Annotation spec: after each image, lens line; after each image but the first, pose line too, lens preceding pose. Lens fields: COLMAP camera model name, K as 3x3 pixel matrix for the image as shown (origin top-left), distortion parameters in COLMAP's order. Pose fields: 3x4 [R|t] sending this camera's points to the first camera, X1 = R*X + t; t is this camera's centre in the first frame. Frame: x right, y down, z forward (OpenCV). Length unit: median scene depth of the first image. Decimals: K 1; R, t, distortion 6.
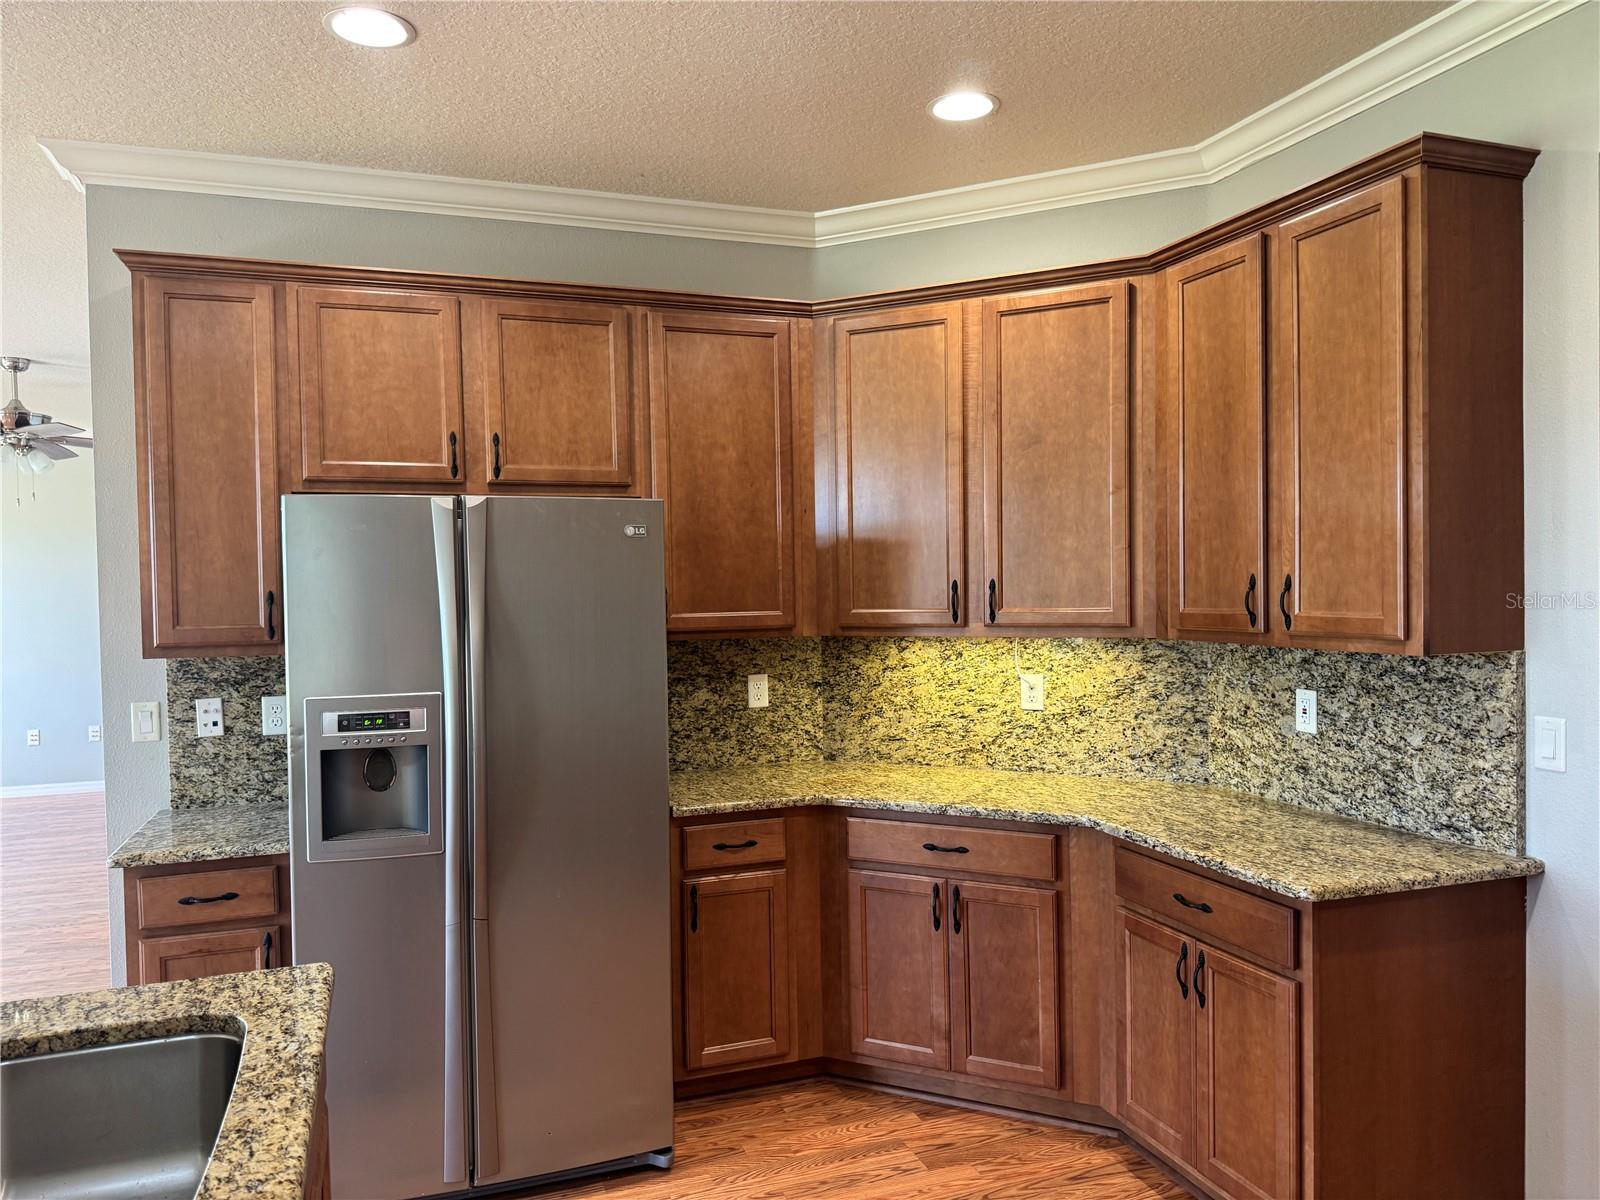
lens RADIAL K [[1120.7, 0, 800.2], [0, 1120.7, 599.6], [0, 0, 1]] dist [0.074031, -0.090300]
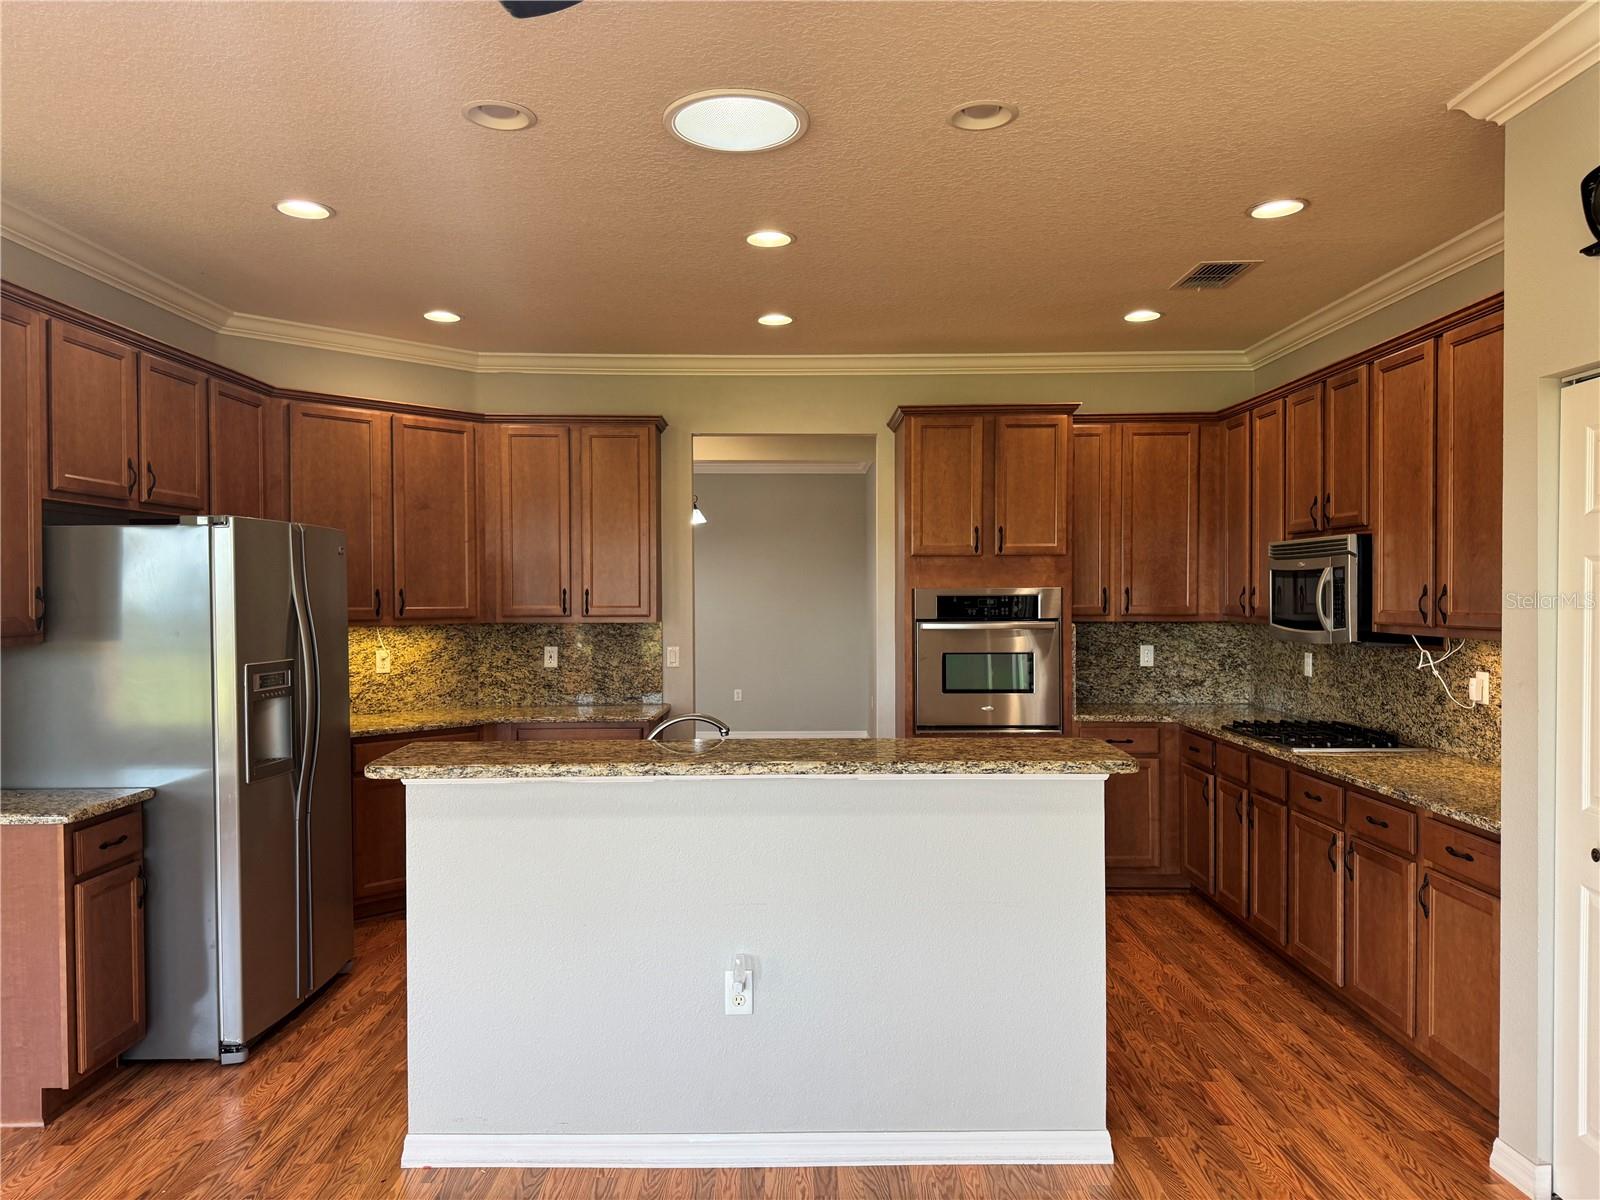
lens RADIAL K [[1120.7, 0, 797.4], [0, 1120.7, 601.3], [0, 0, 1]] dist [0.074031, -0.090300]
pose [[0.325960, 0.007168, 0.945356, -1.192392], [0.011522, 0.999867, -0.011554, 0.025054], [-0.945313, 0.014658, 0.325834, -0.063102]]
